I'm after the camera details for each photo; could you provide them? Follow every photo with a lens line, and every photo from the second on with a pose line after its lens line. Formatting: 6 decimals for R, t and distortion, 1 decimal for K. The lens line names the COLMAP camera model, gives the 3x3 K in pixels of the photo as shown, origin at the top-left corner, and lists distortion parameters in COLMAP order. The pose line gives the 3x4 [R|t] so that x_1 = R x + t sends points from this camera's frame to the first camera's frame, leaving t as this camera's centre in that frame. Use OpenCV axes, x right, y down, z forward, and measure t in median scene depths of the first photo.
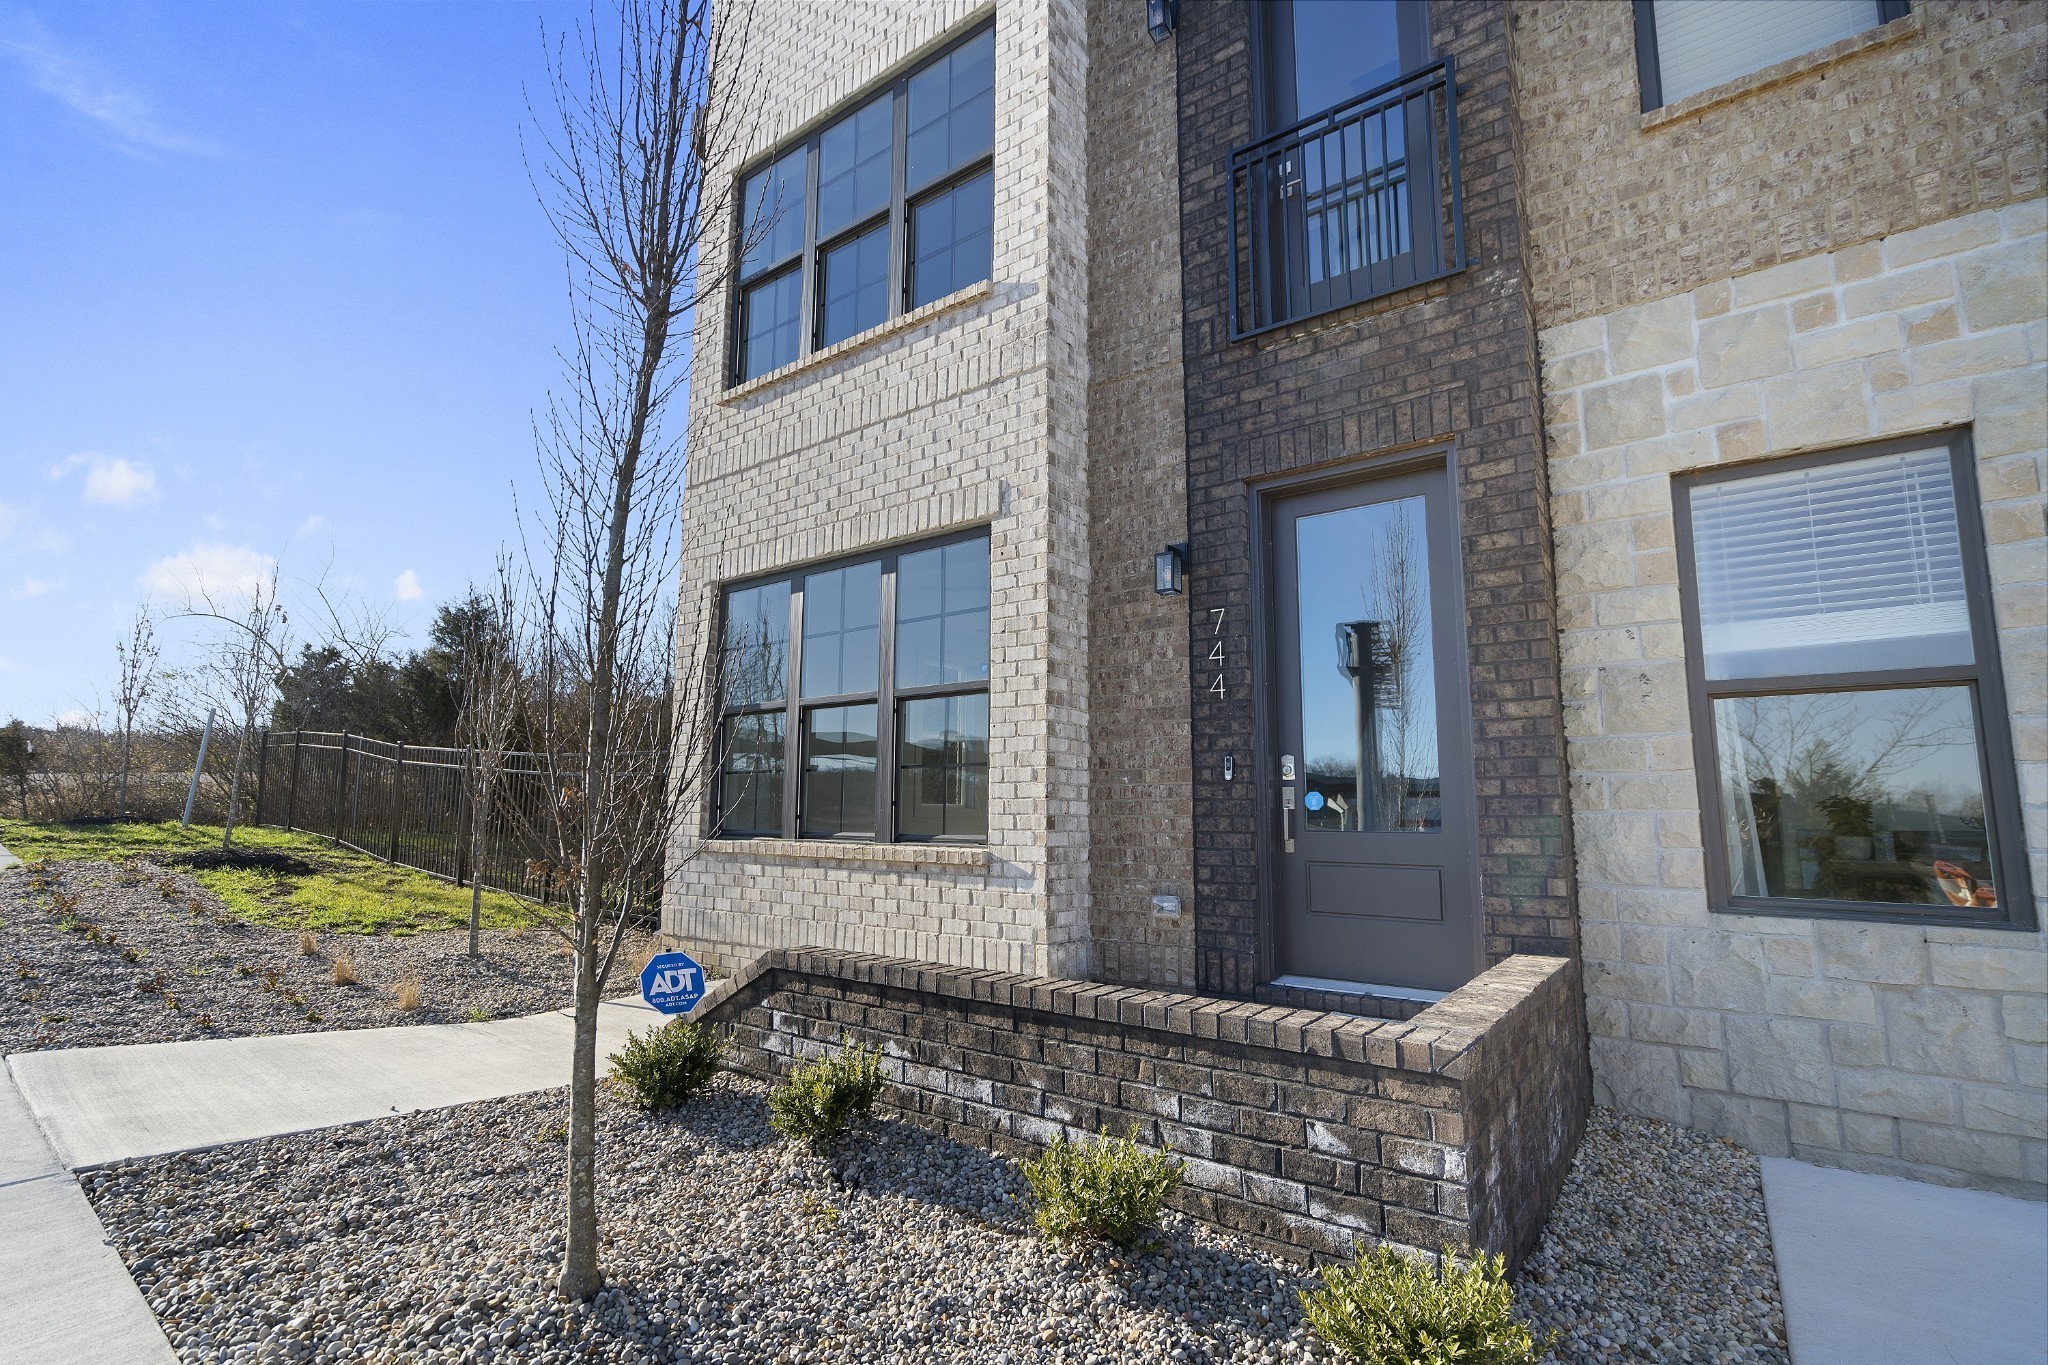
lens RADIAL K [[977.3, 0, 1024.0], [0, 977.3, 682.5], [0, 0, 1]] dist [-0.000129, -0.000002]
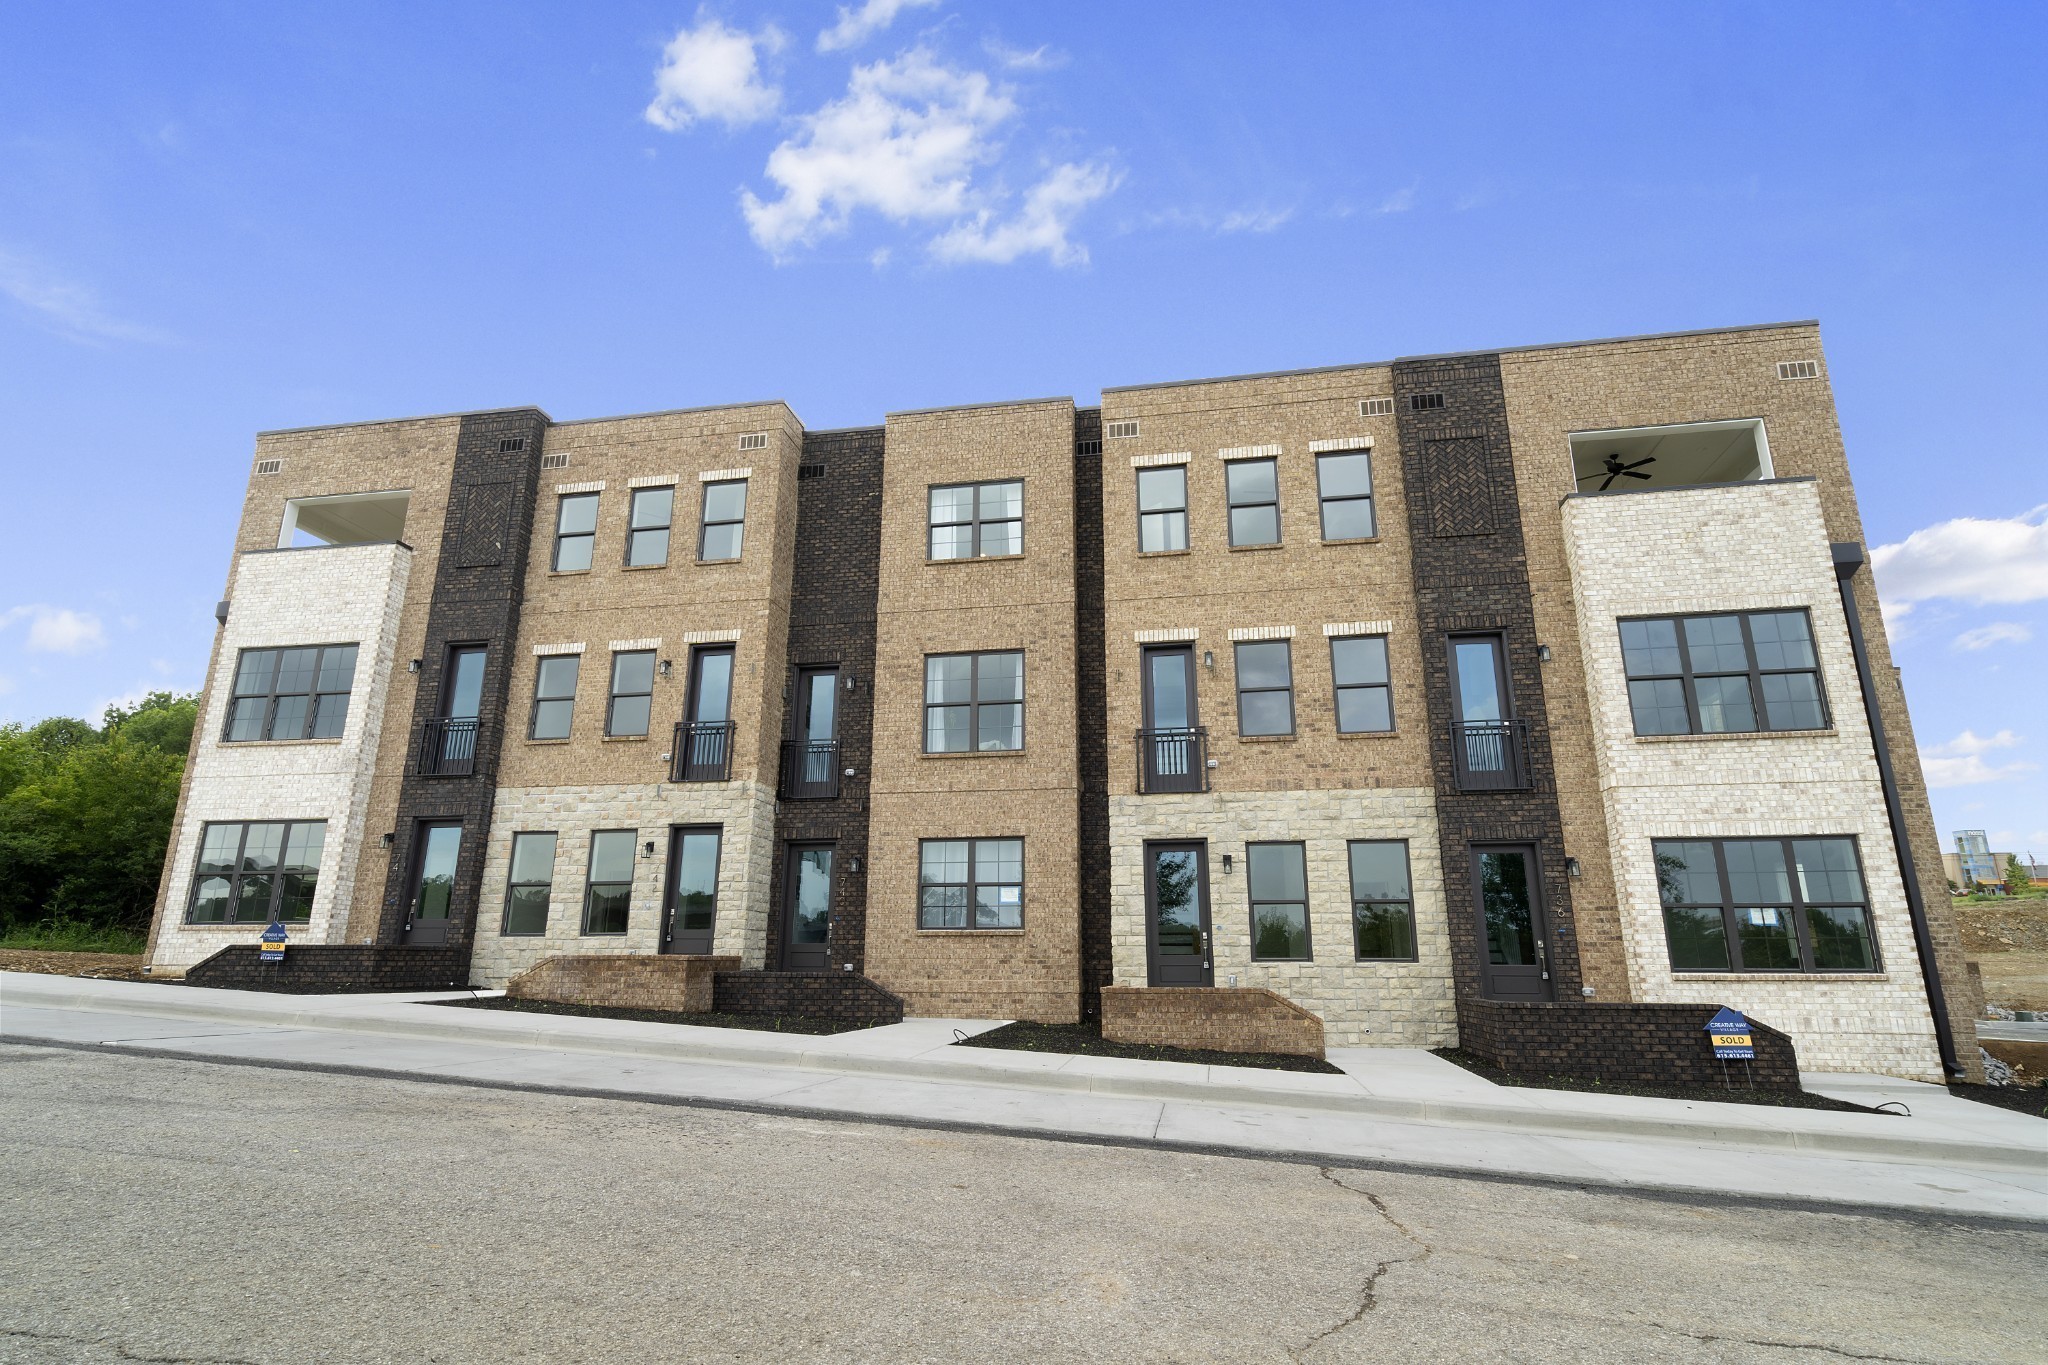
lens RADIAL K [[933.2, 0, 1028.5], [0, 933.2, 687.1], [0, 0, 1]] dist [-0.002211, -0.000235]
pose [[0.874558, 0.108241, 0.472687, 0.507440], [-0.056680, 0.990905, -0.122040, -0.372769], [-0.481598, 0.079939, 0.872739, -2.925598]]
